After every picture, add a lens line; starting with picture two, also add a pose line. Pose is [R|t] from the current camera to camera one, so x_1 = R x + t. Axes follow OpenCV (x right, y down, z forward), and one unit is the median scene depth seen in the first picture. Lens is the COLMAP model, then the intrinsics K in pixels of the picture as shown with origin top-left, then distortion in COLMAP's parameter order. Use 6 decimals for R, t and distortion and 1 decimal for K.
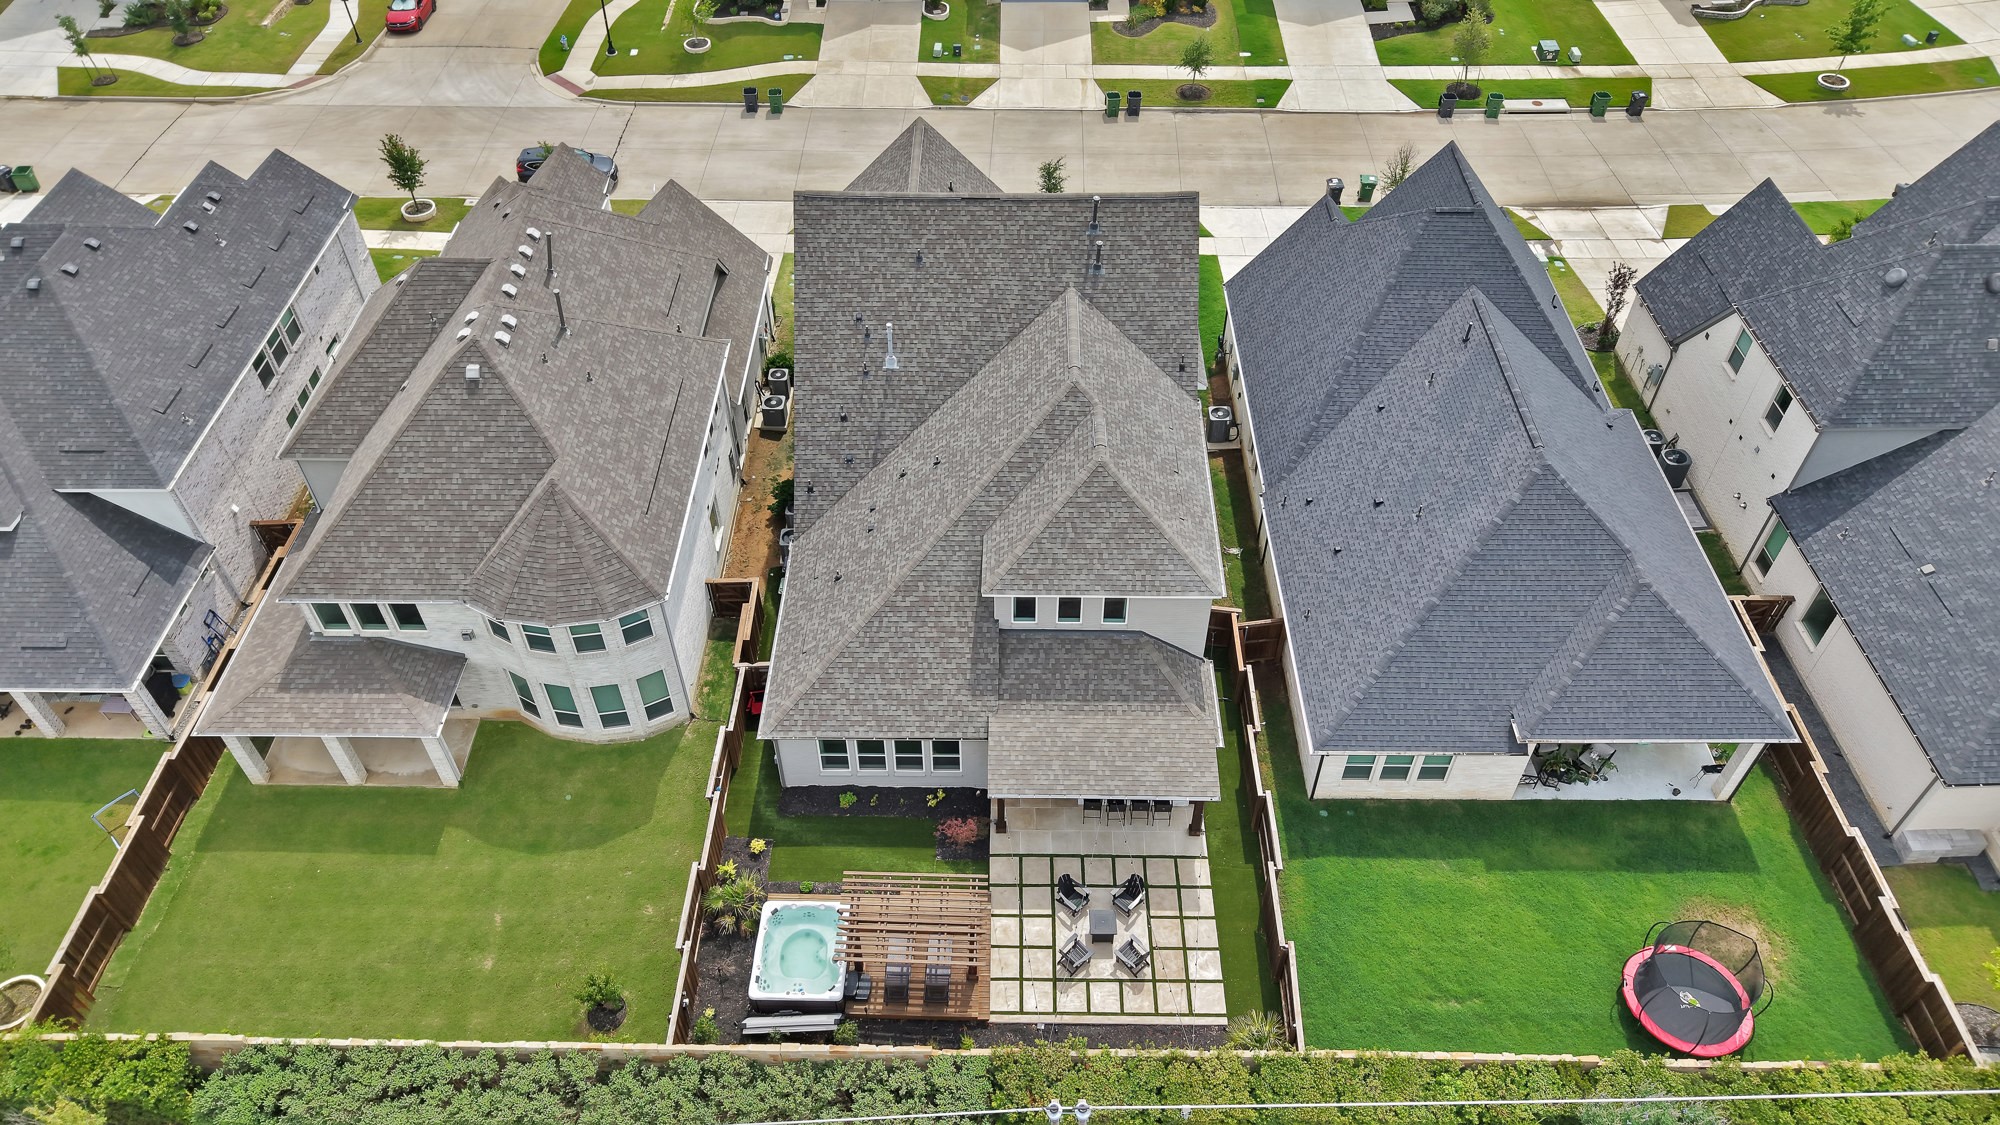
lens RADIAL K [[1355.2, 0, 1000.0], [0, 1355.2, 562.5], [0, 0, 1]] dist [-0.001479, -0.000442]
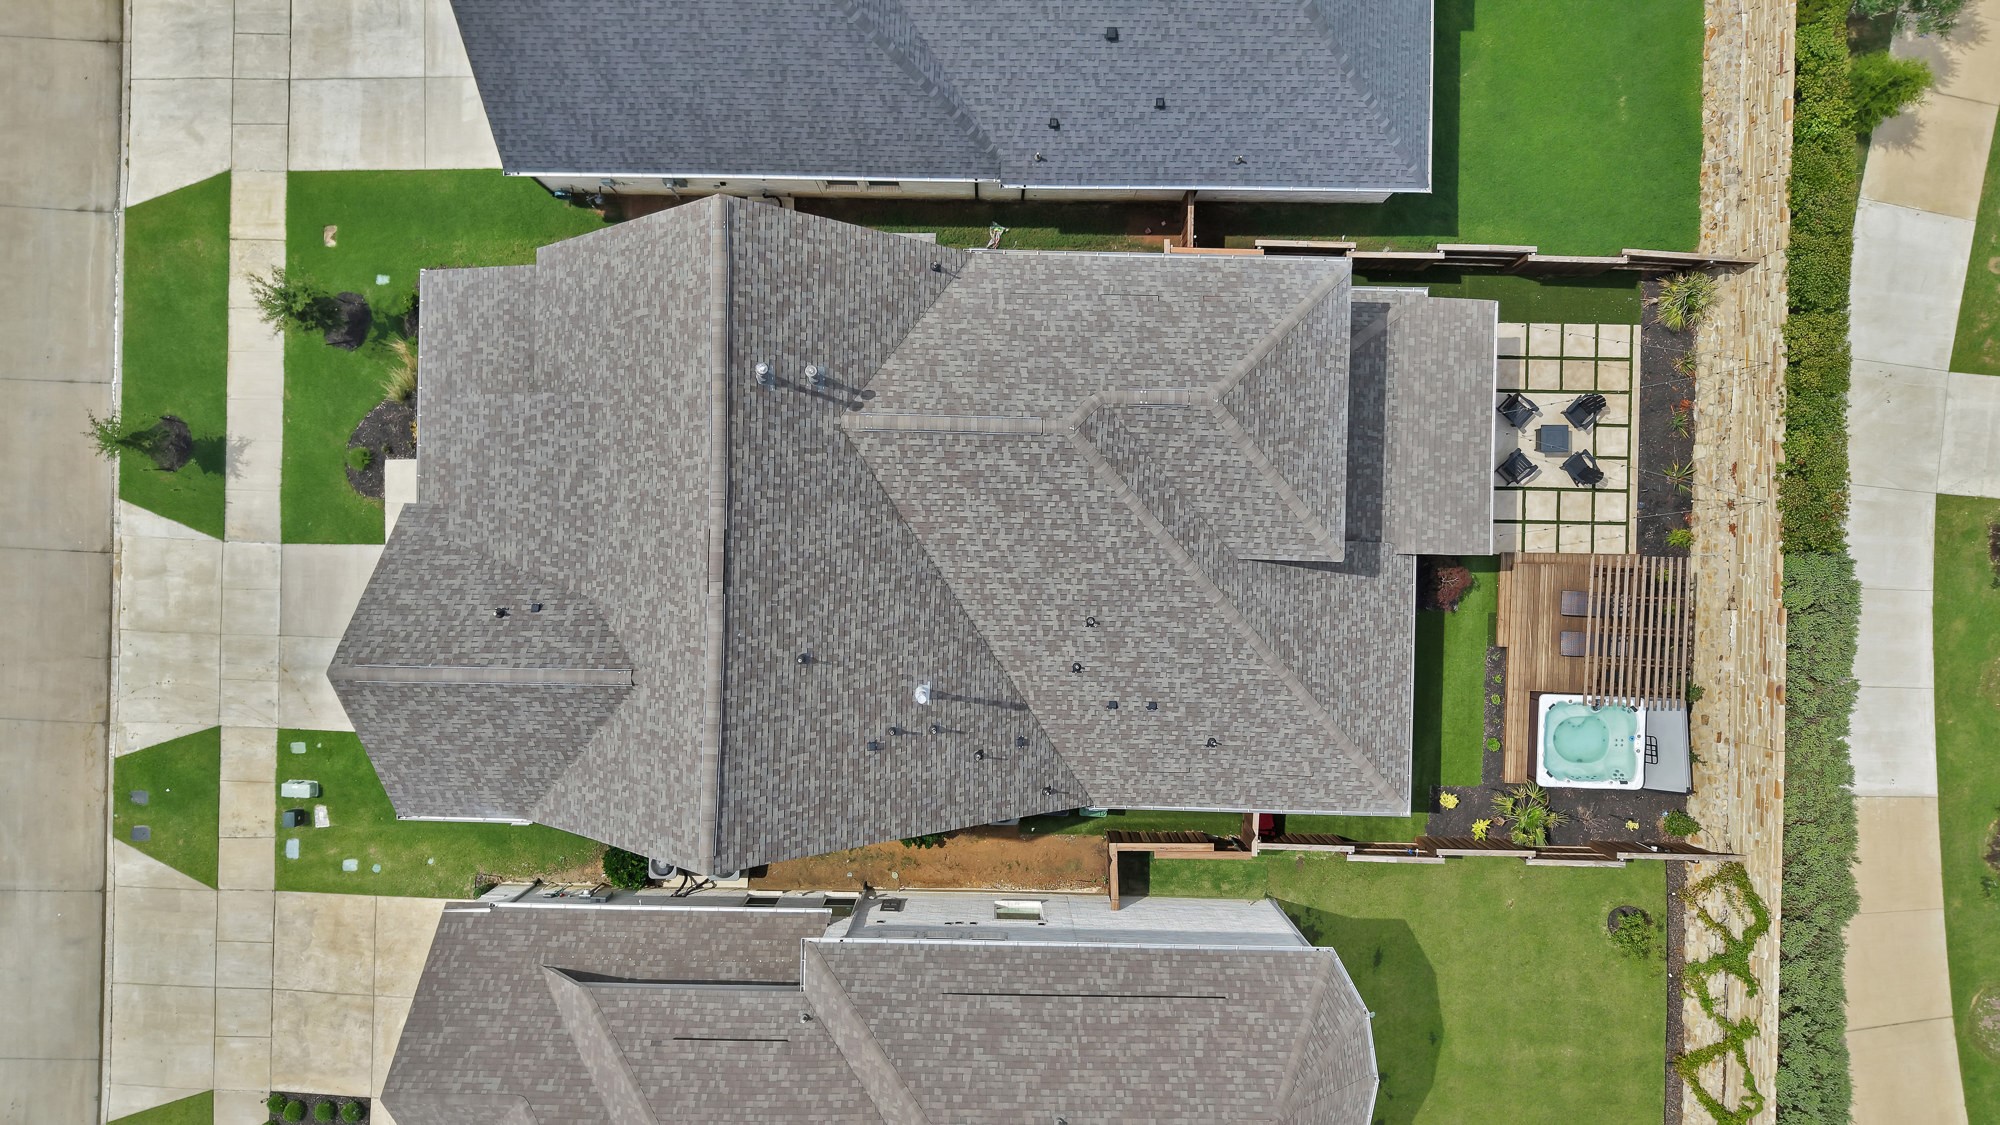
lens RADIAL K [[1355.2, 0, 1000.0], [0, 1355.2, 562.5], [0, 0, 1]] dist [-0.001479, -0.000442]
pose [[0.008432, -0.999963, -0.001897, -0.015532], [0.708450, 0.004635, 0.705746, -0.715582], [-0.705711, -0.007294, 0.708463, 0.590409]]
